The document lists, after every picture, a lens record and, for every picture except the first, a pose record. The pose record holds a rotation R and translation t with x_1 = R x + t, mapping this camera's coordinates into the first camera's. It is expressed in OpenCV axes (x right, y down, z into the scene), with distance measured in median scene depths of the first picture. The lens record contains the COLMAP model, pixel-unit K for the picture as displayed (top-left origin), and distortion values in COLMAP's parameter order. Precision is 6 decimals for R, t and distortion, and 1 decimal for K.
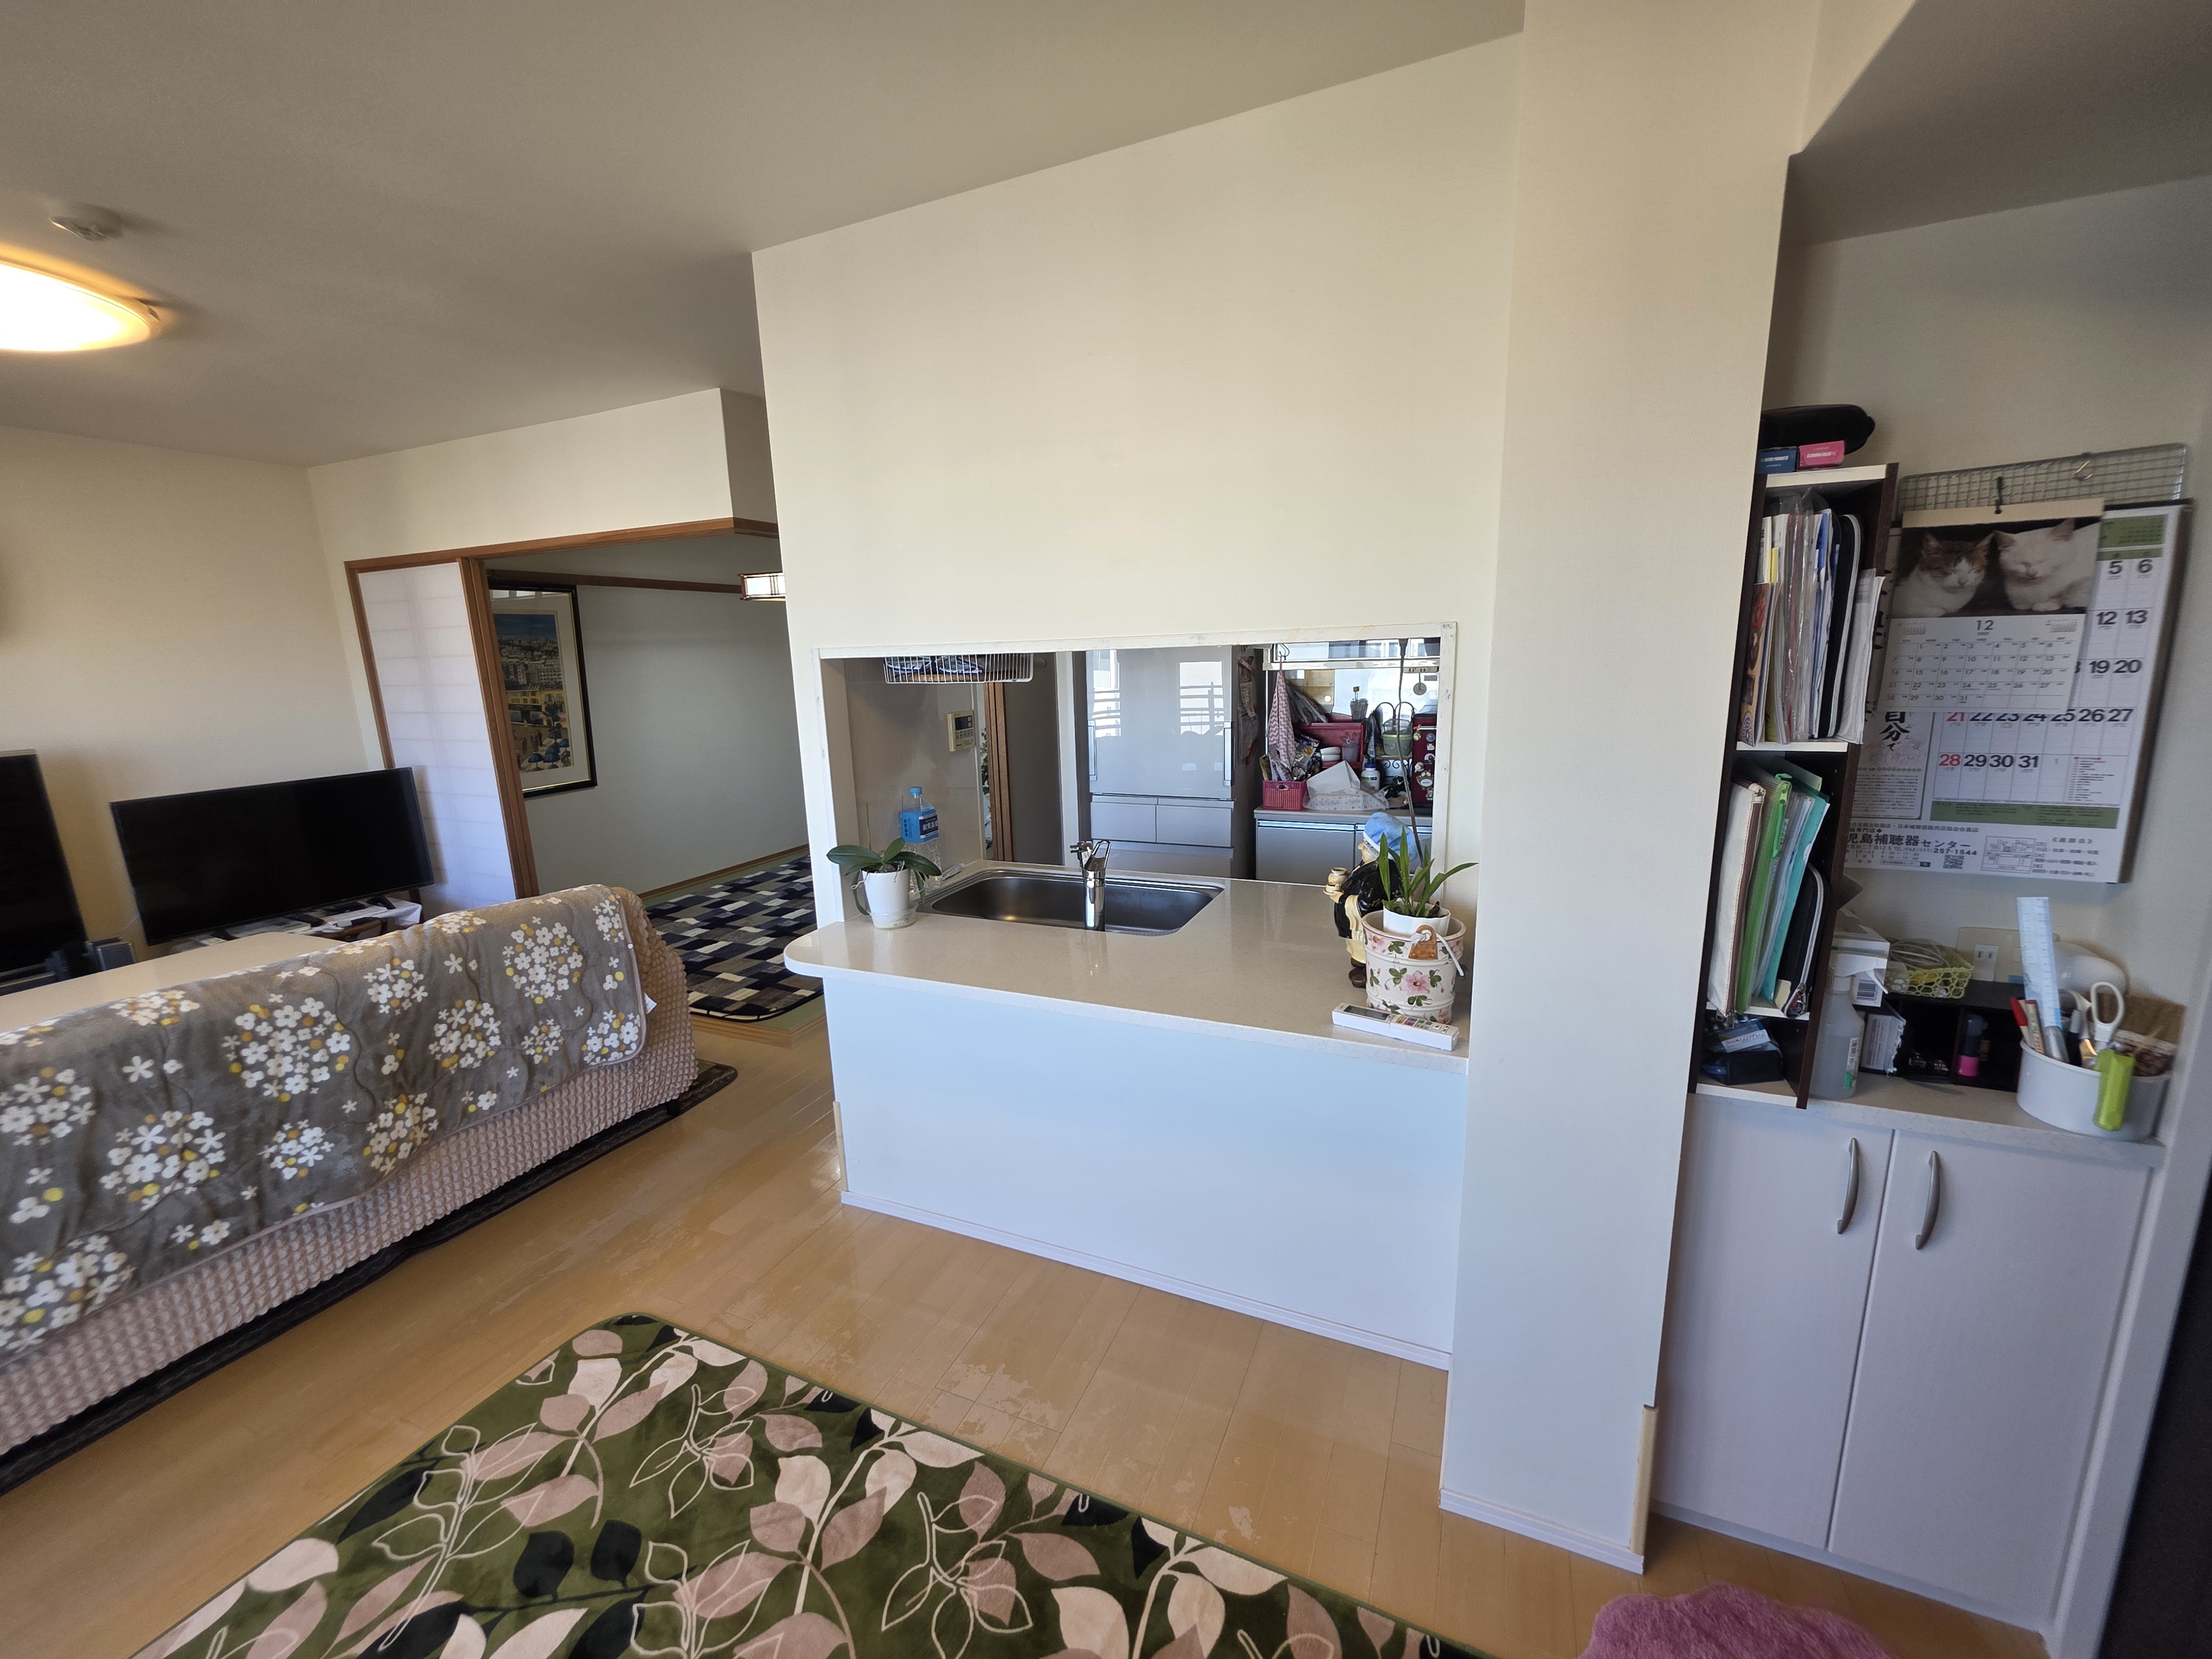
lens RADIAL K [[885.6, 0, 1099.3], [0, 885.6, 827.1], [0, 0, 1]] dist [0.000942, 0.000230]
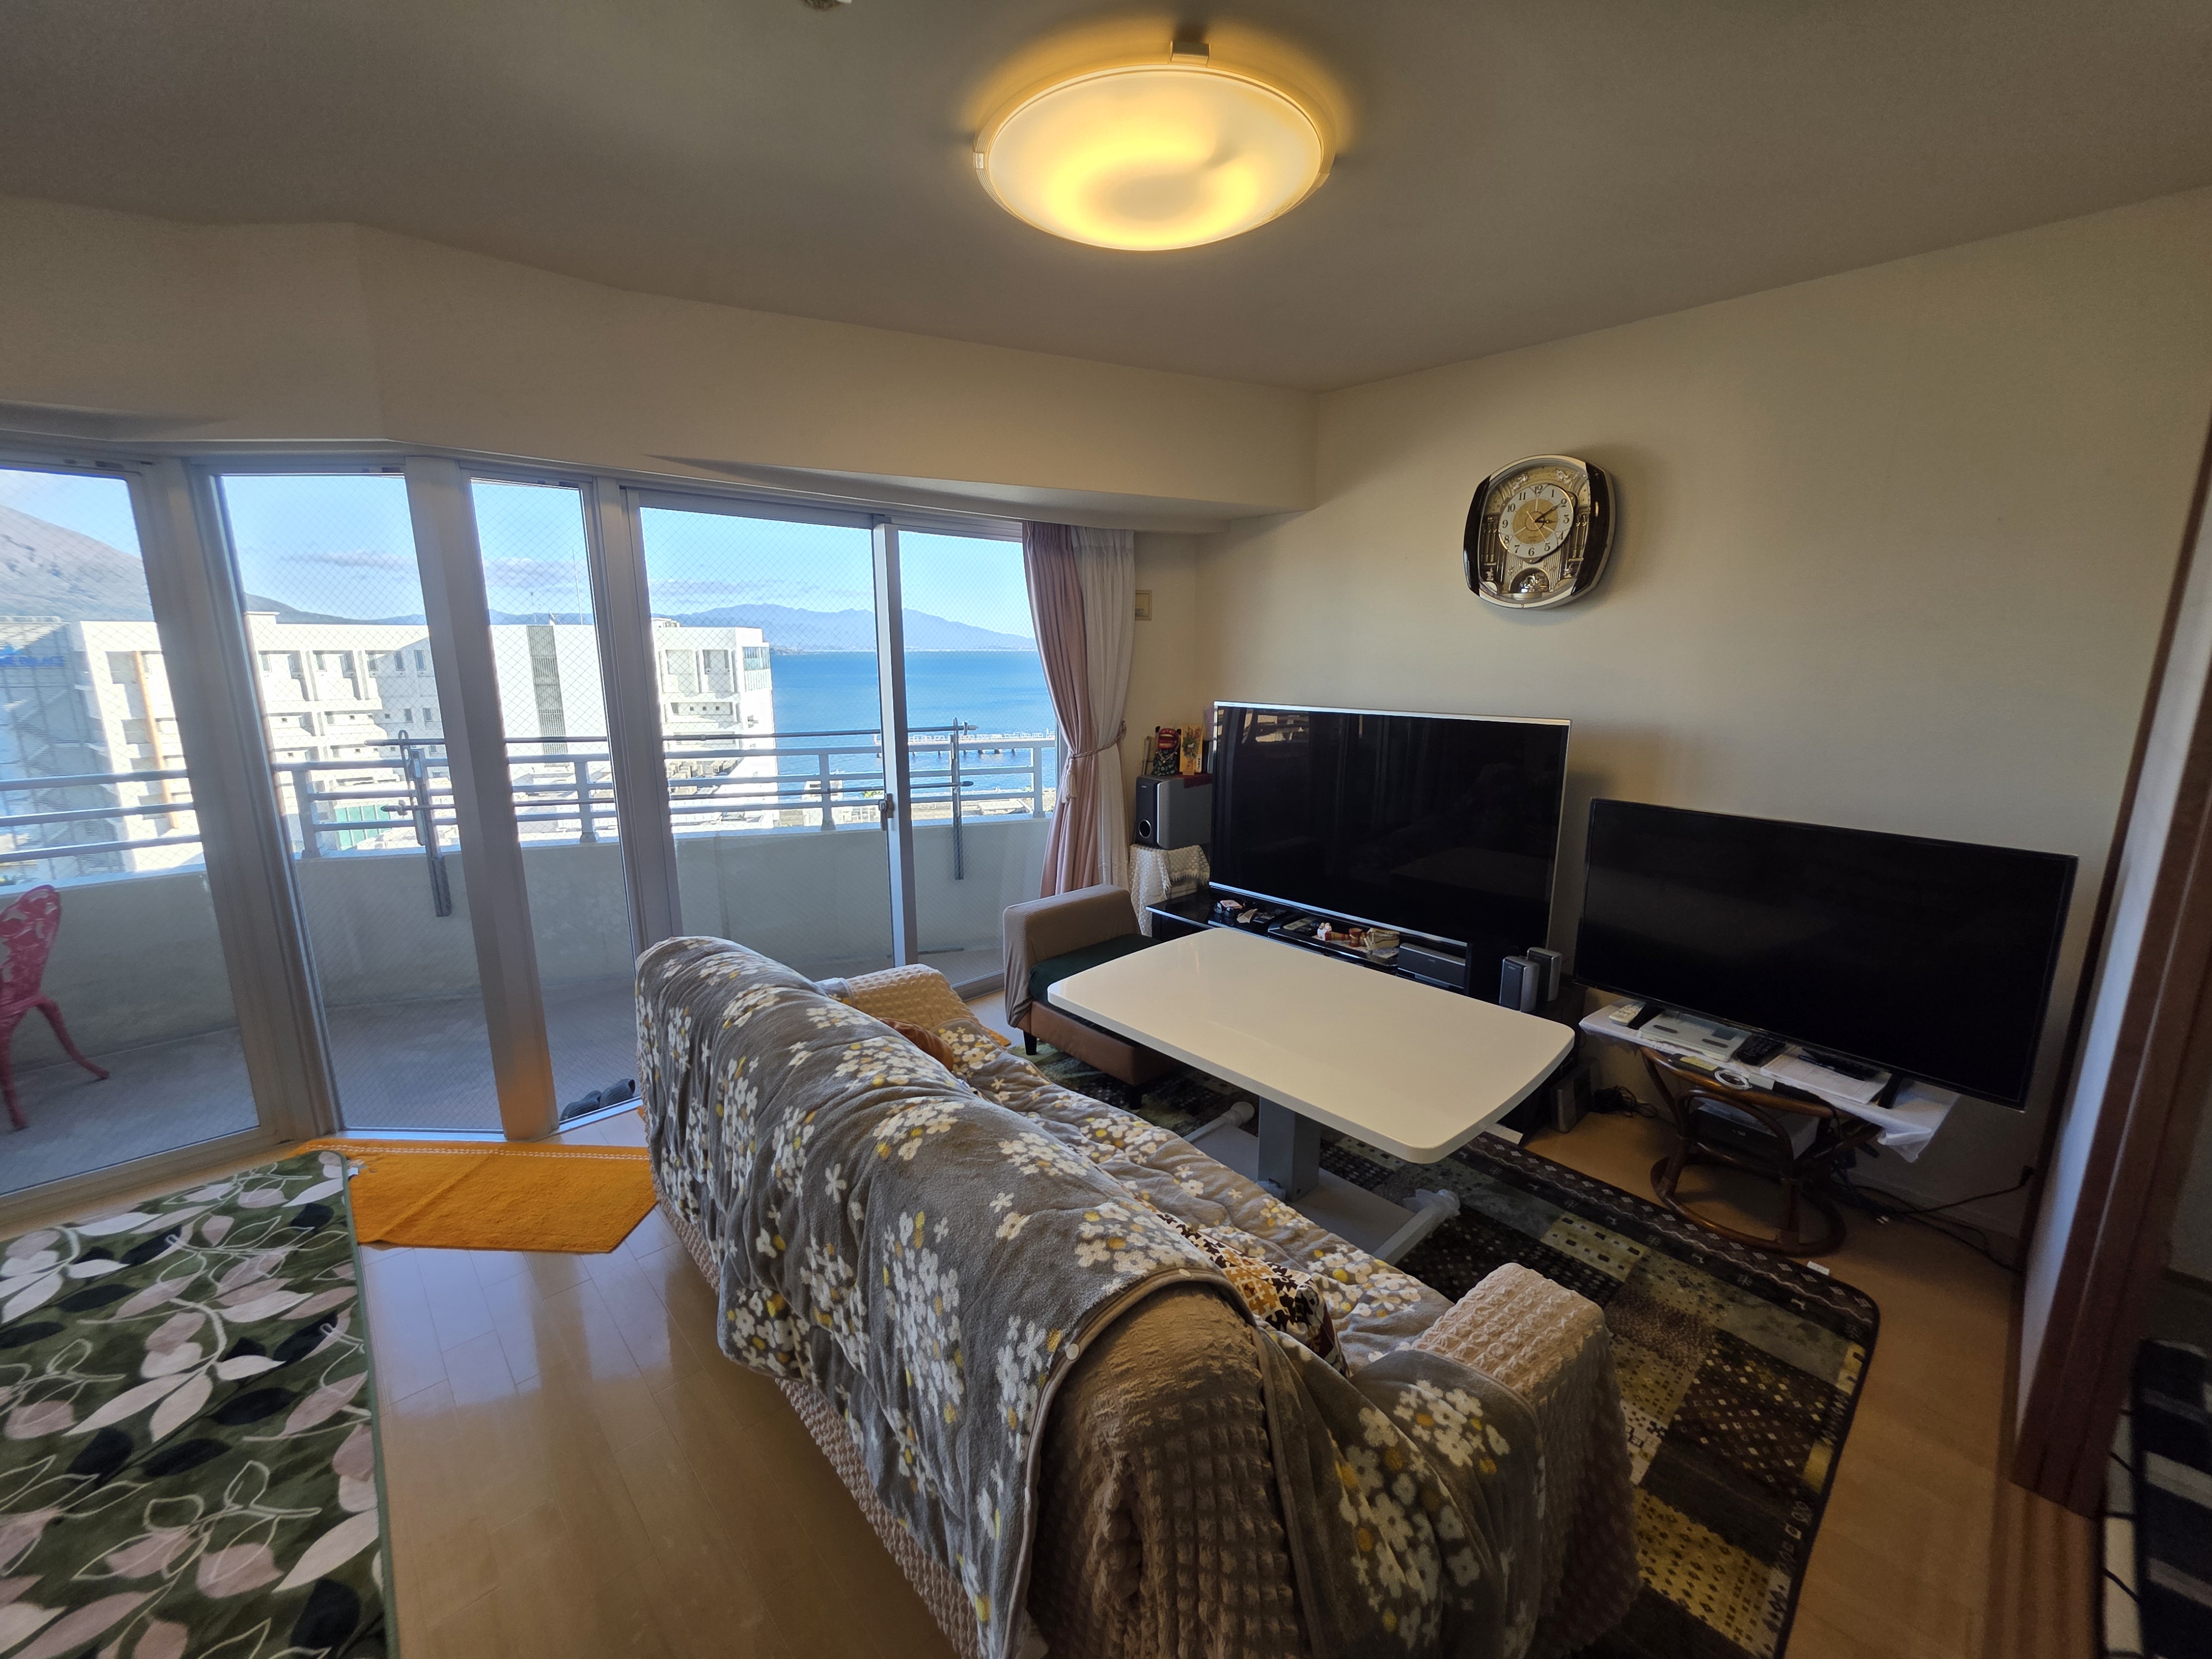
lens RADIAL K [[885.6, 0, 1099.3], [0, 885.6, 827.1], [0, 0, 1]] dist [0.000942, 0.000230]
pose [[-0.388634, 0.215715, -0.895785, -0.410295], [-0.169928, 0.938751, 0.299785, -0.268035], [0.905587, 0.268726, -0.328175, 1.445958]]
